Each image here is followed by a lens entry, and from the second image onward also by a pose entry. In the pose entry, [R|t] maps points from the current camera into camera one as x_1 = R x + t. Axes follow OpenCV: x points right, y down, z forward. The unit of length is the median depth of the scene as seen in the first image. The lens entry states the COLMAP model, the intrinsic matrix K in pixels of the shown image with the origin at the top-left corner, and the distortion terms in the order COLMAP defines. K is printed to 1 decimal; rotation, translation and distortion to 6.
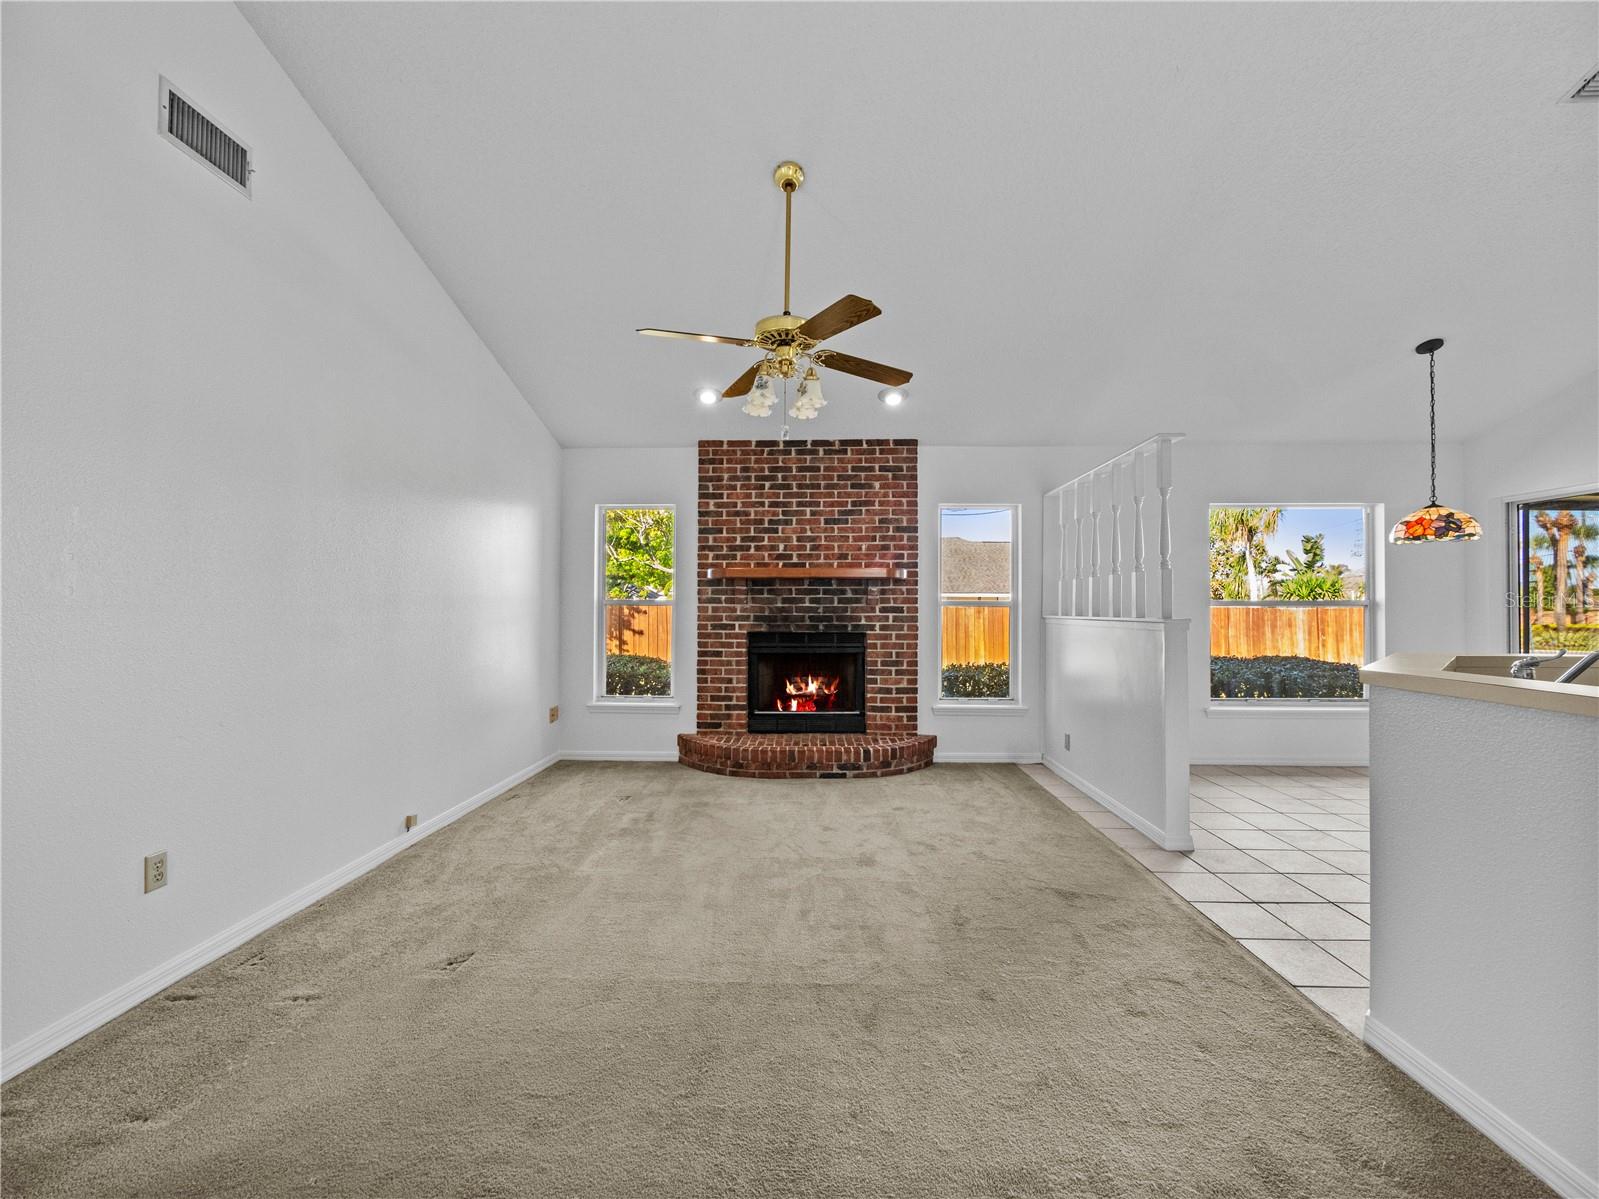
lens RADIAL K [[686.7, 0, 787.2], [0, 686.7, 595.4], [0, 0, 1]] dist [-0.003274, 0.000776]
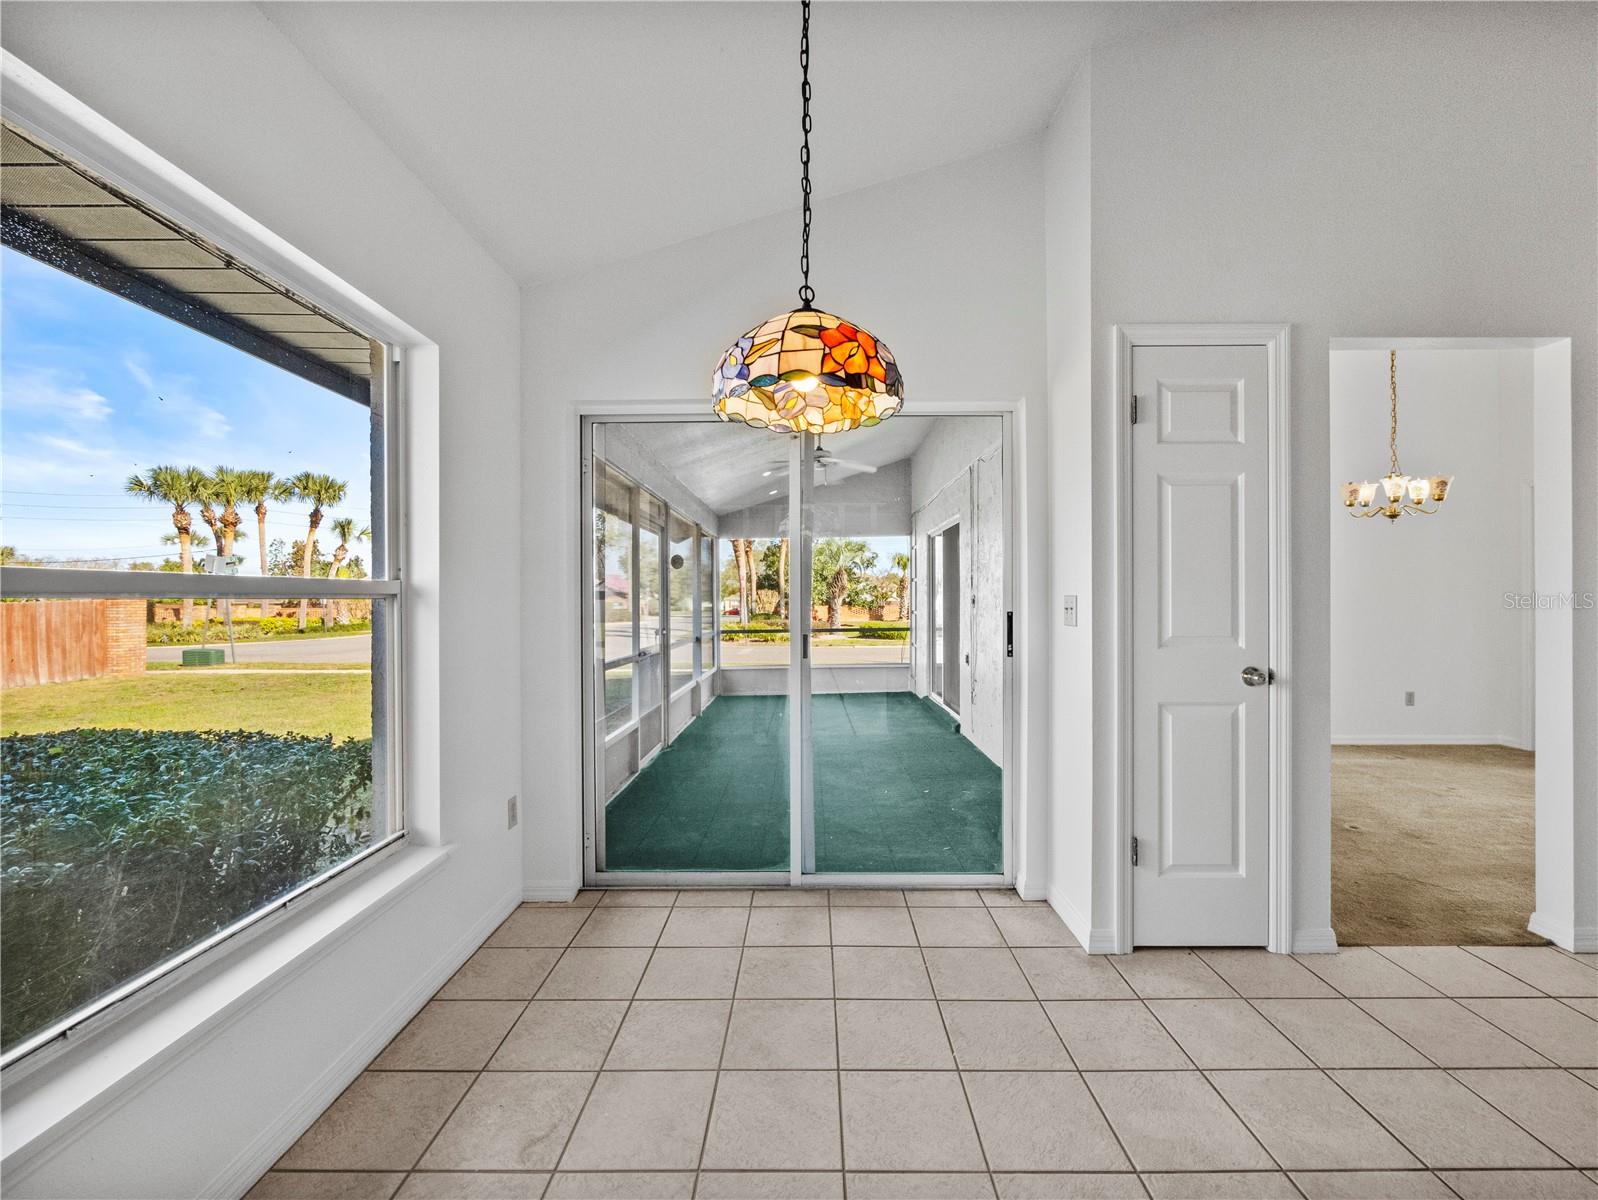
lens RADIAL K [[683.8, 0, 797.7], [0, 683.8, 600.7], [0, 0, 1]] dist [-0.003151, 0.000360]
pose [[-0.017043, -0.003265, 0.999849, 0.461165], [-0.011796, 0.999926, 0.003064, 0.013832], [-0.999785, -0.011742, -0.017081, 0.791650]]
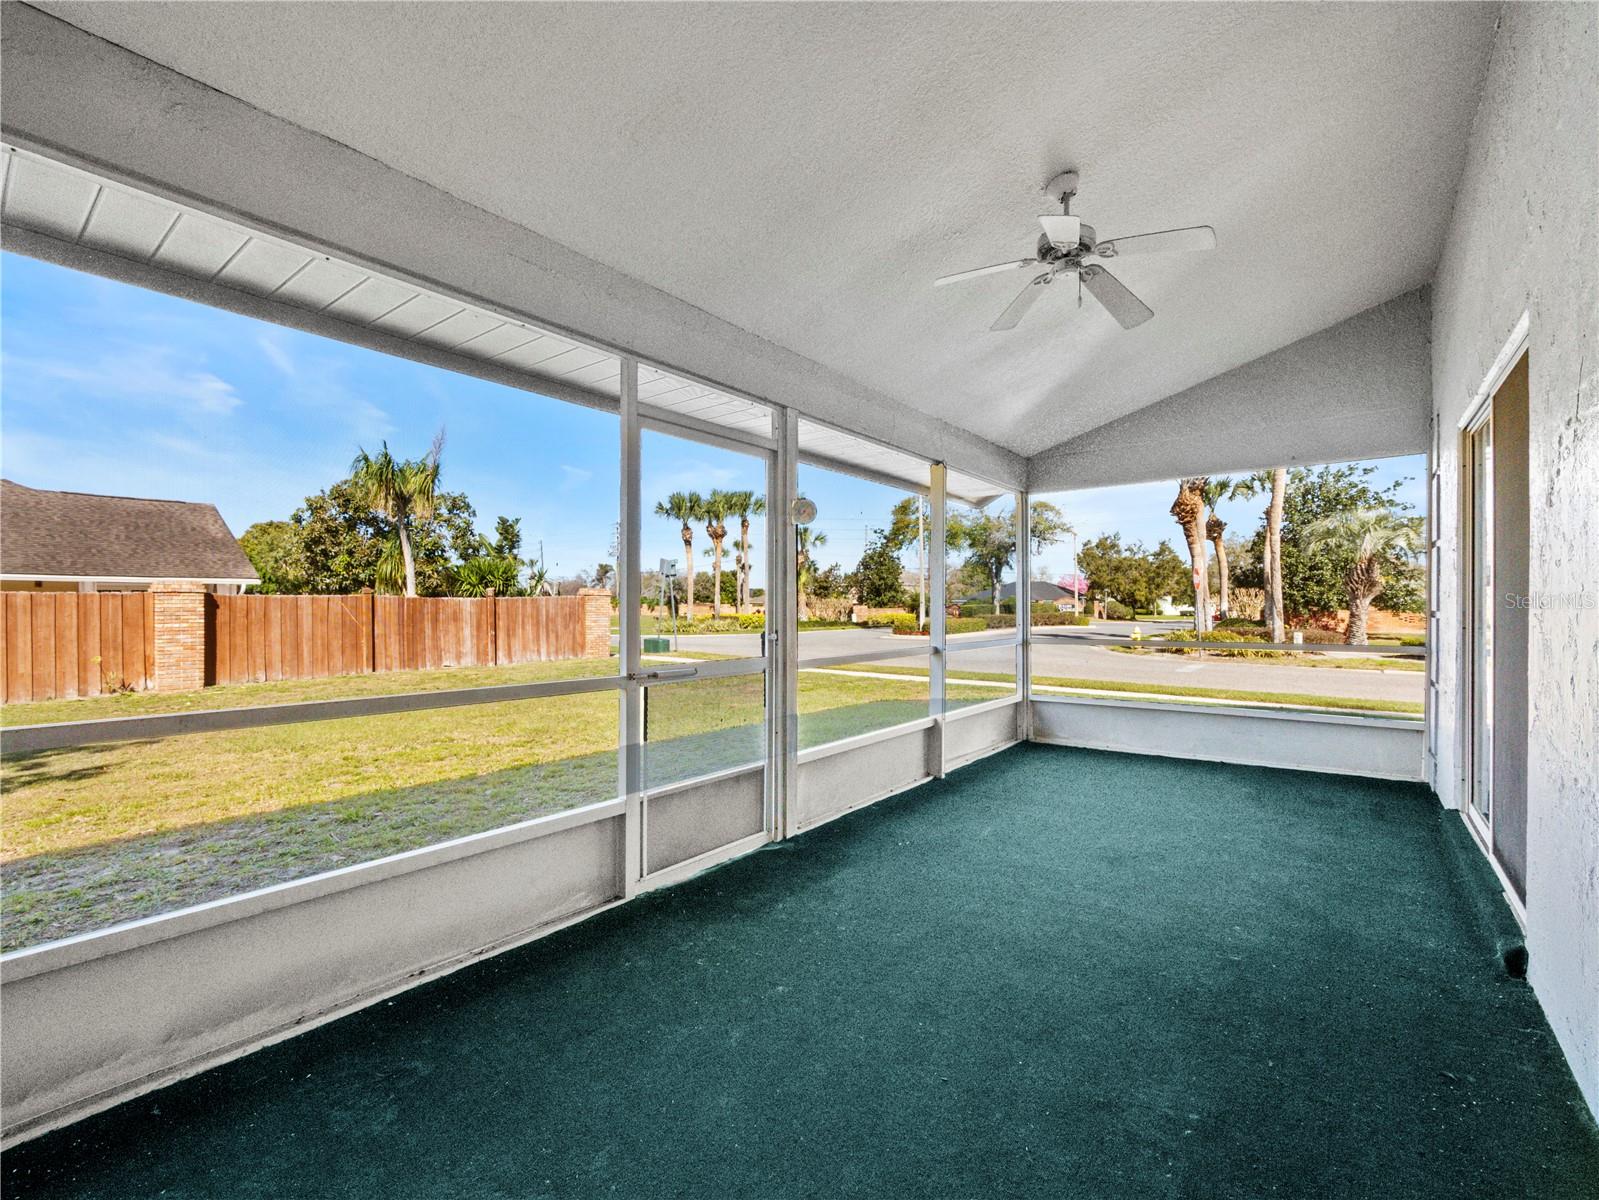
lens RADIAL K [[686.7, 0, 815.0], [0, 686.7, 608.9], [0, 0, 1]] dist [-0.003274, 0.000776]
pose [[0.589580, -0.007462, 0.807675, 1.114503], [-0.013911, 0.999715, 0.019390, 0.032796], [-0.807590, -0.022668, 0.589309, 0.580956]]
